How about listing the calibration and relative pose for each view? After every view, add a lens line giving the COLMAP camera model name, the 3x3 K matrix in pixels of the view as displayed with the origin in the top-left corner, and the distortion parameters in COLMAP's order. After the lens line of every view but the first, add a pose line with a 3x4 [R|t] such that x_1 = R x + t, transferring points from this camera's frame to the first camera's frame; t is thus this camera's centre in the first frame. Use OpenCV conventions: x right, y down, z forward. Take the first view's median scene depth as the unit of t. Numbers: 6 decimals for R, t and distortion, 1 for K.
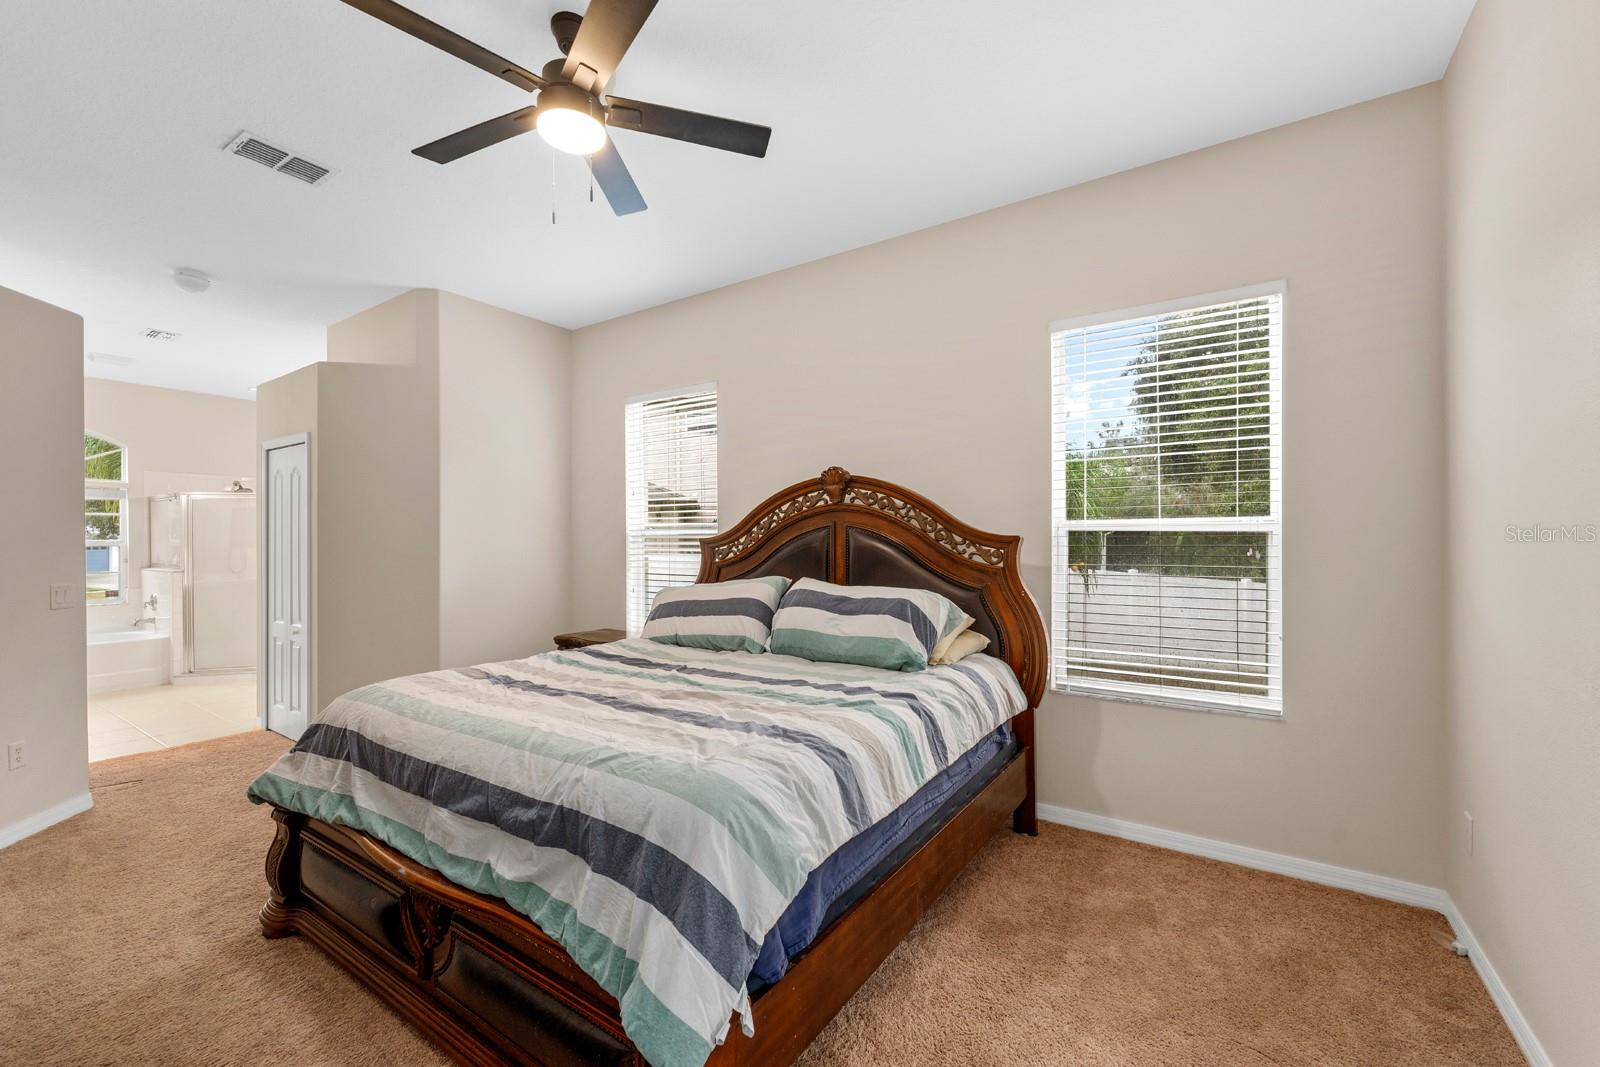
lens RADIAL K [[653.0, 0, 800.1], [0, 653.0, 540.7], [0, 0, 1]] dist [-0.000543, 0.000385]
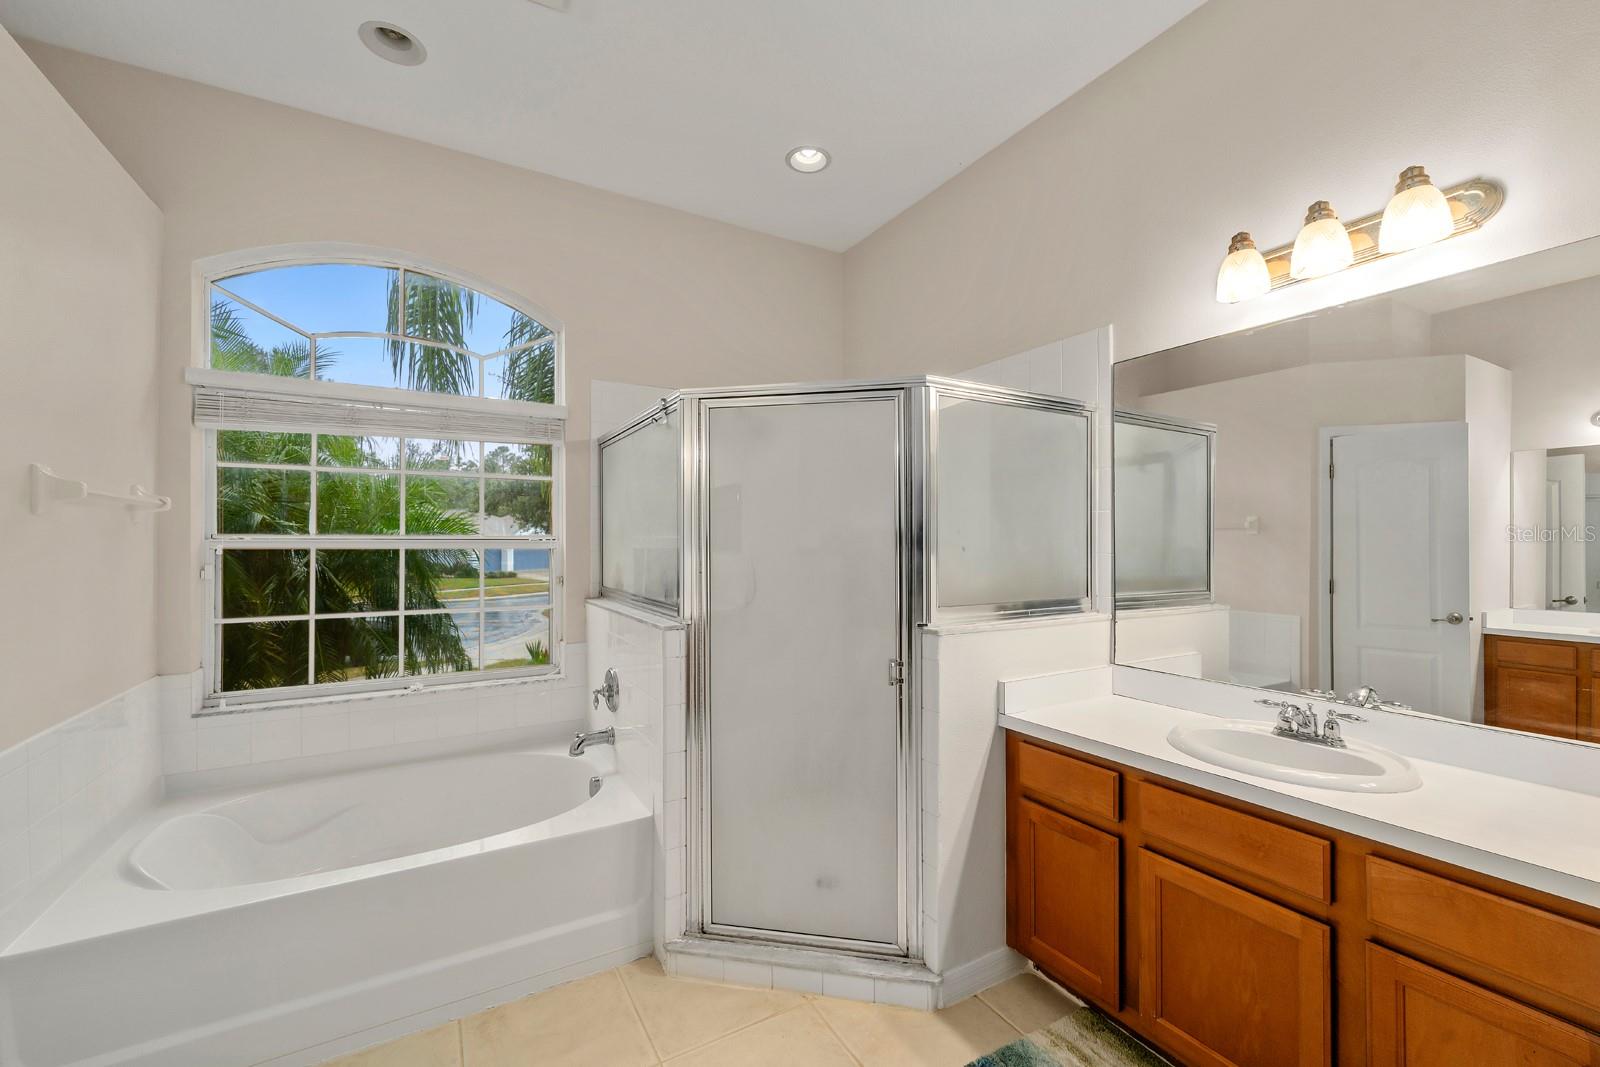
lens RADIAL K [[653.0, 0, 802.0], [0, 653.0, 543.5], [0, 0, 1]] dist [-0.000543, 0.000385]
pose [[0.901936, 0.006581, -0.431820, -0.695665], [-0.007919, 0.999968, -0.001300, 0.004353], [0.431797, 0.004592, 0.901959, 0.672810]]
